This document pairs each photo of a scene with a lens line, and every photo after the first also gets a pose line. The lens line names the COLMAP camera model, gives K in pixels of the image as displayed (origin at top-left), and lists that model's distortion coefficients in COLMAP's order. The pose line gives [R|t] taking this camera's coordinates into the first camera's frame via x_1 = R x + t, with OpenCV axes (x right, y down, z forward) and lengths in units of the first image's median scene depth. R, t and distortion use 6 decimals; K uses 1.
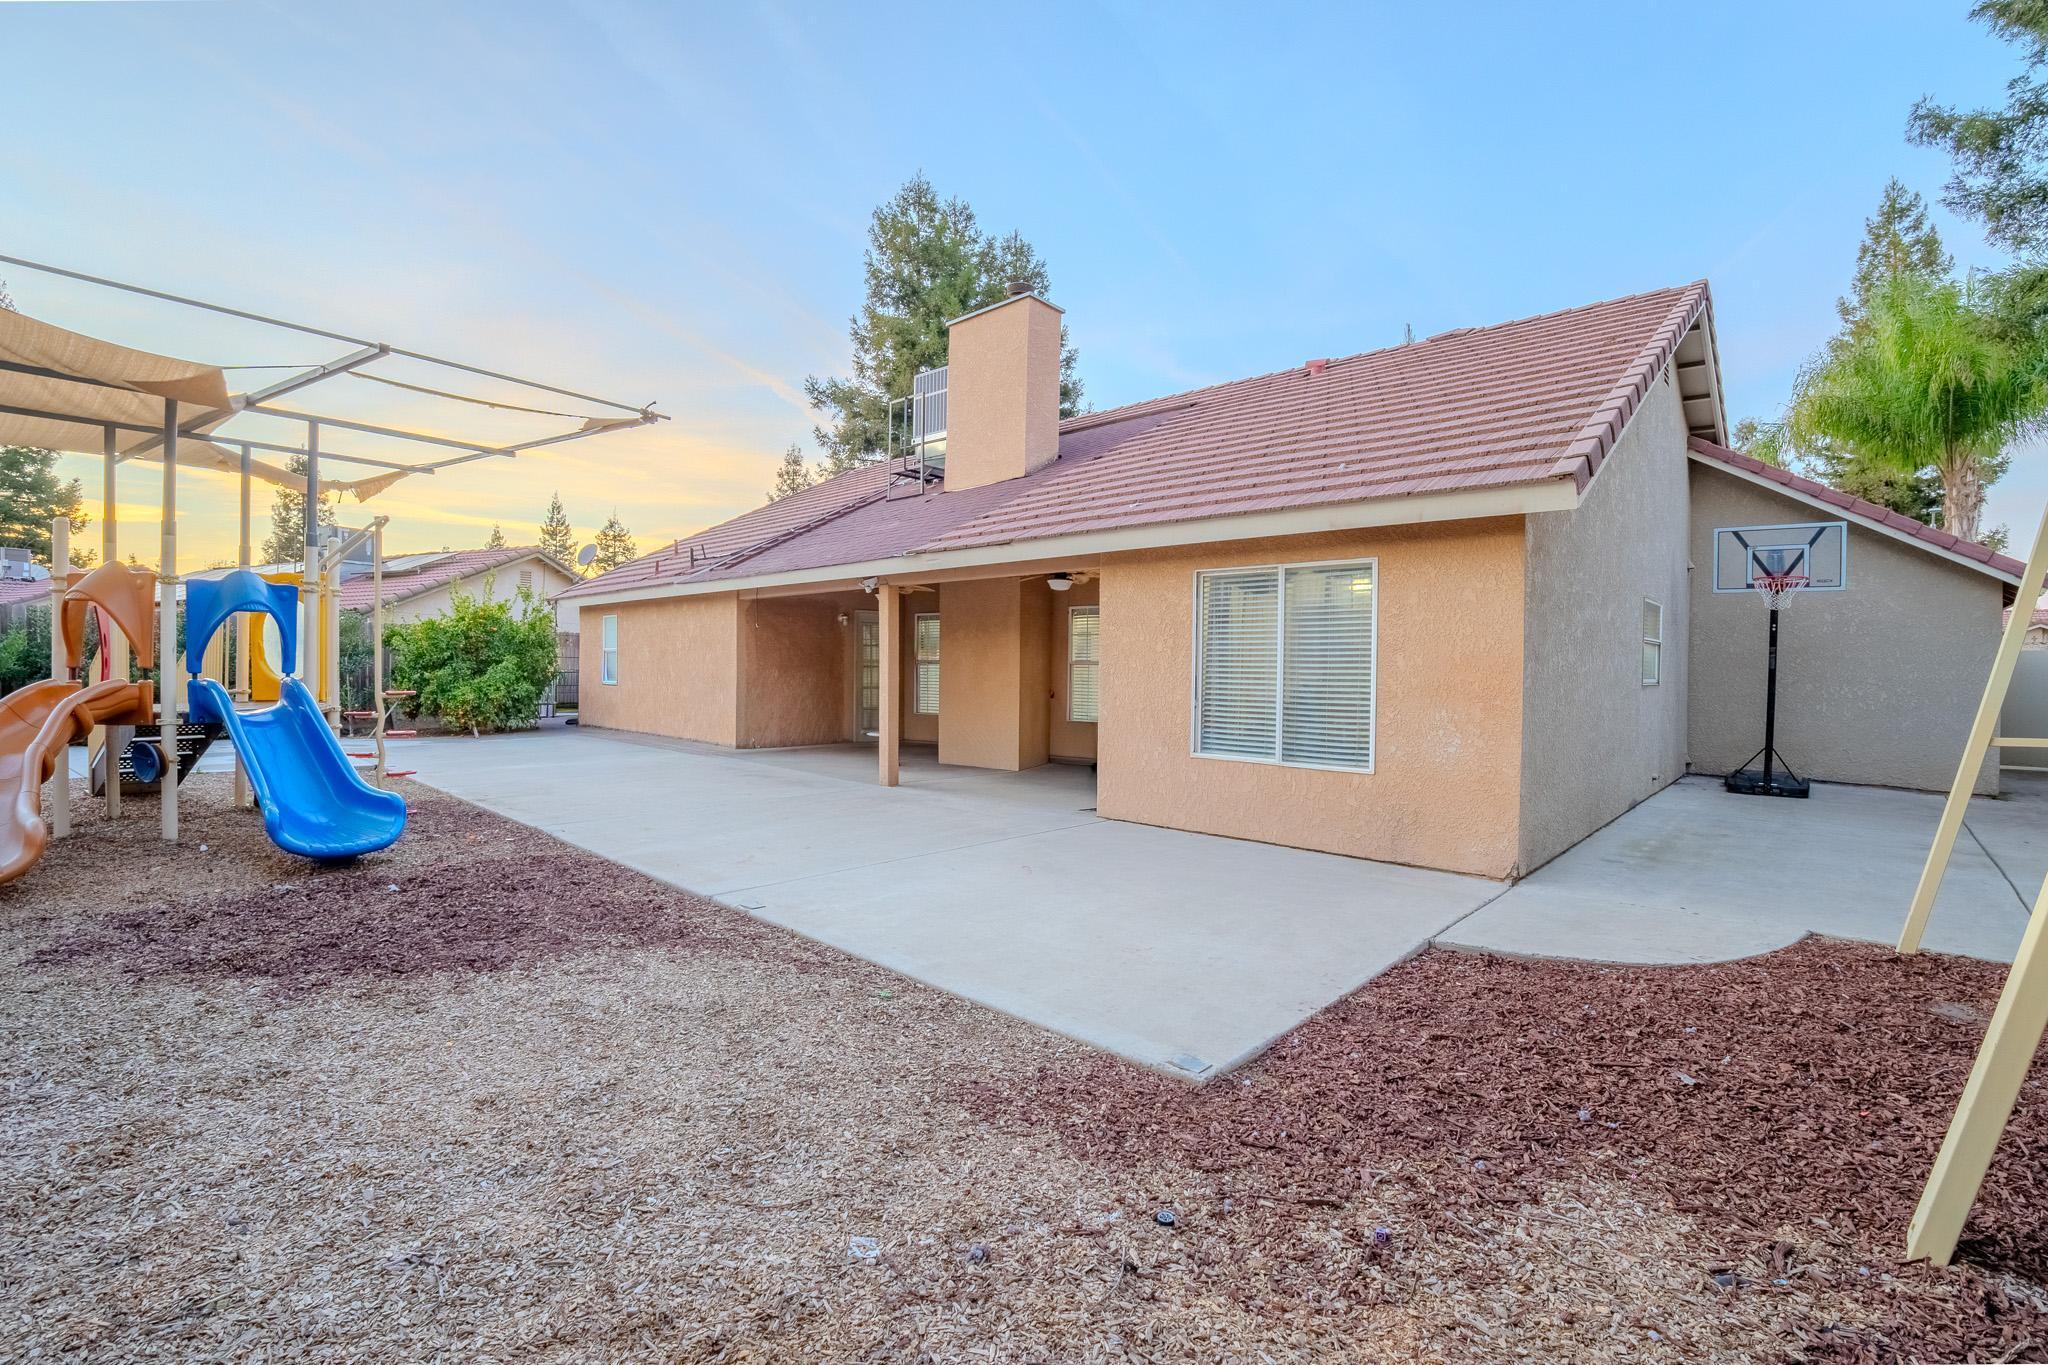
lens RADIAL K [[910.4, 0, 1021.7], [0, 910.4, 680.4], [0, 0, 1]] dist [-0.047565, 0.002399]
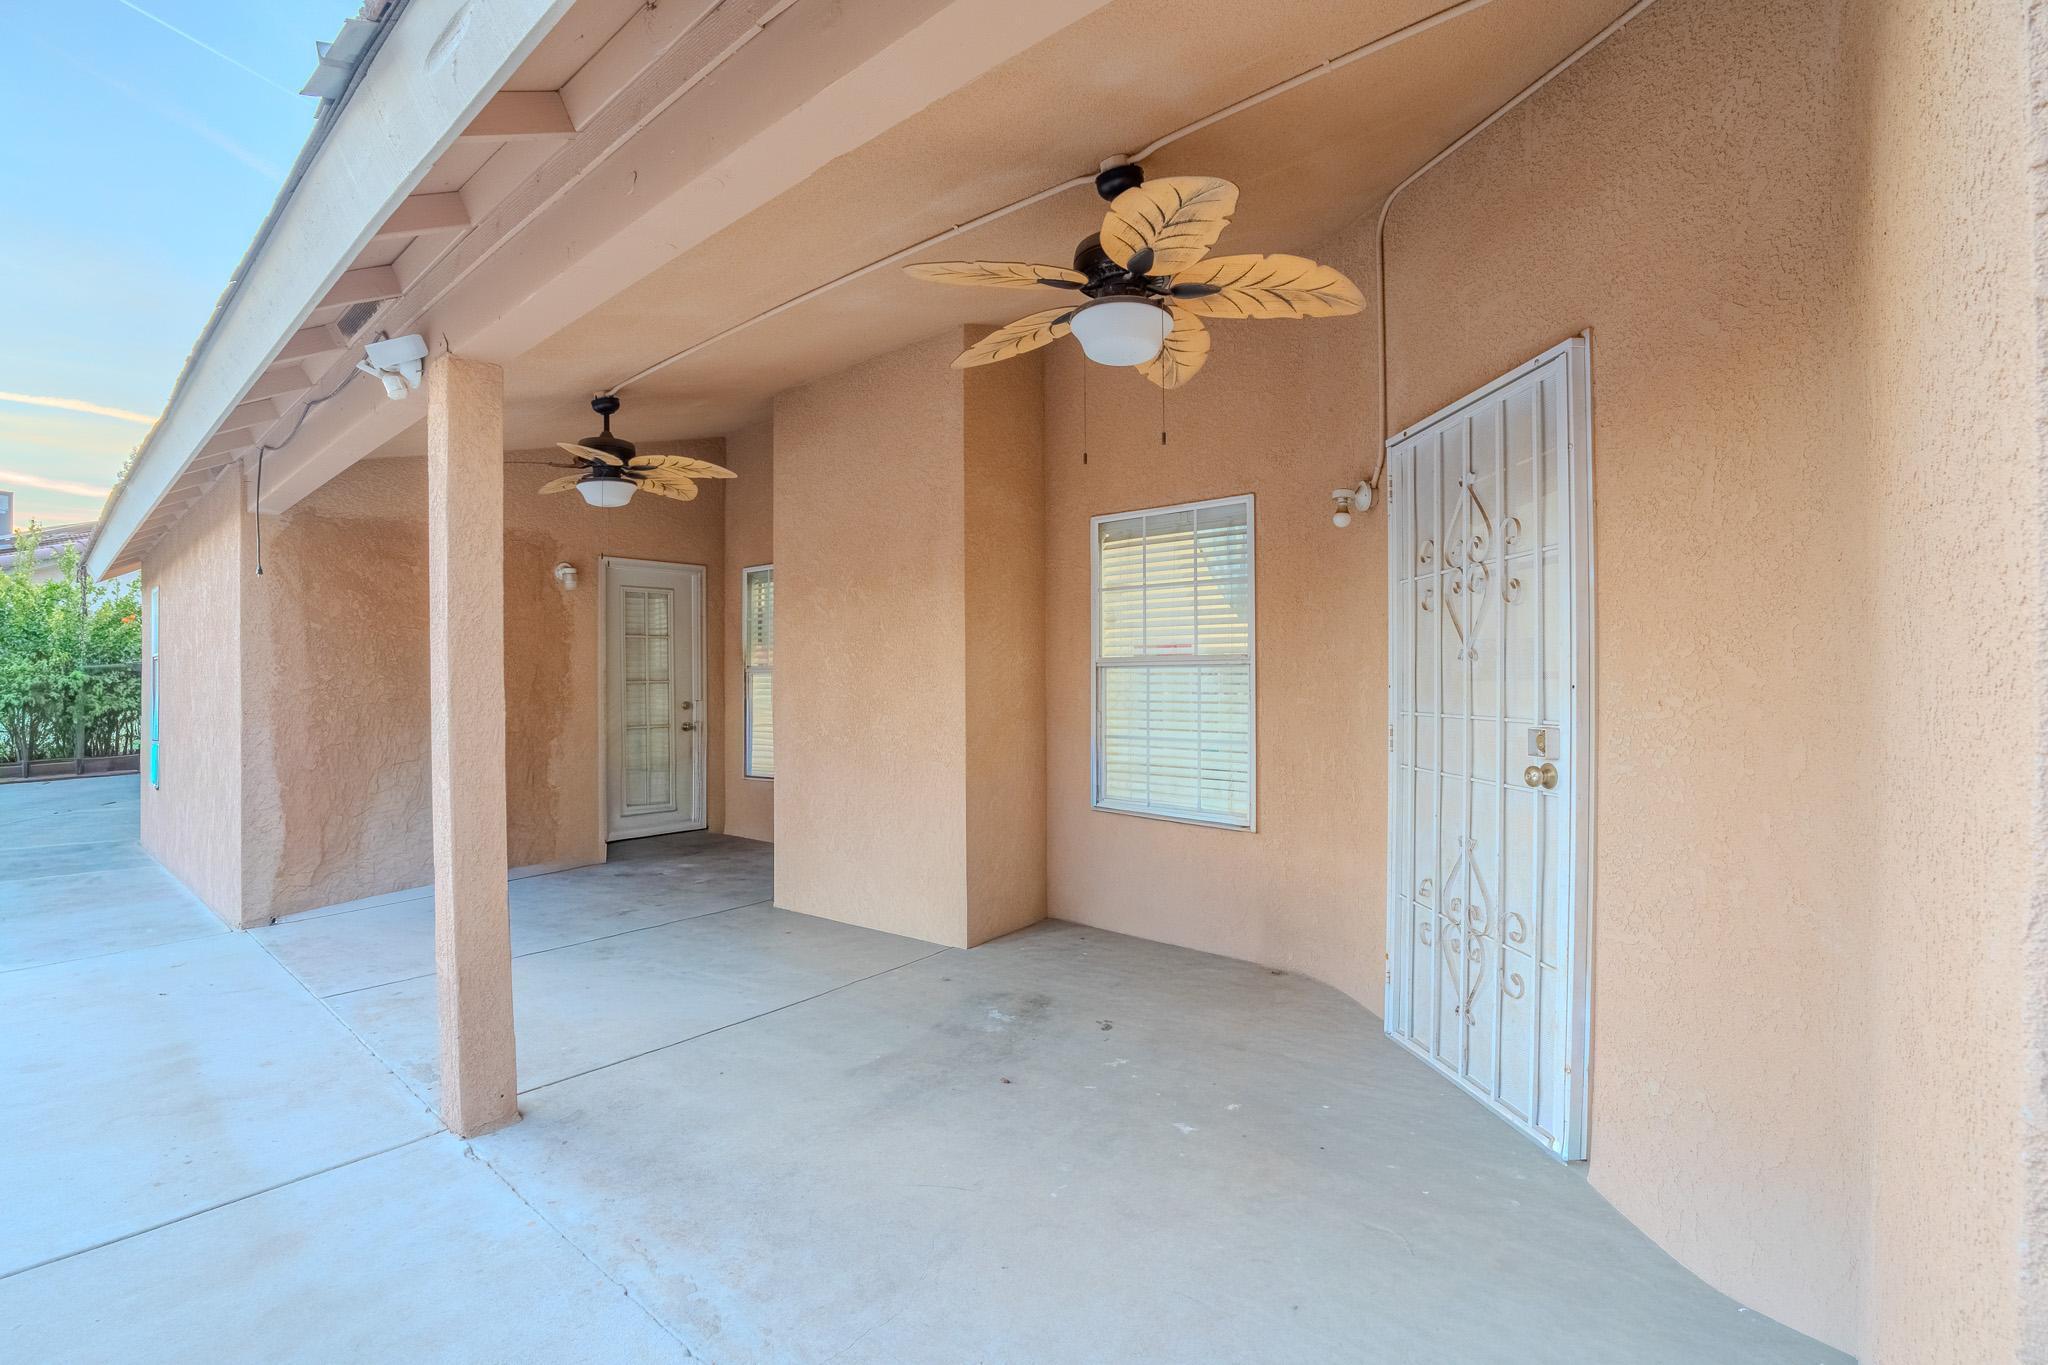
lens RADIAL K [[910.4, 0, 1026.4], [0, 910.4, 686.3], [0, 0, 1]] dist [-0.047565, 0.002399]
pose [[0.997866, -0.014808, 0.063596, -0.001281], [0.015490, 0.999827, -0.010249, -0.005665], [-0.063433, 0.011212, 0.997923, 0.614080]]
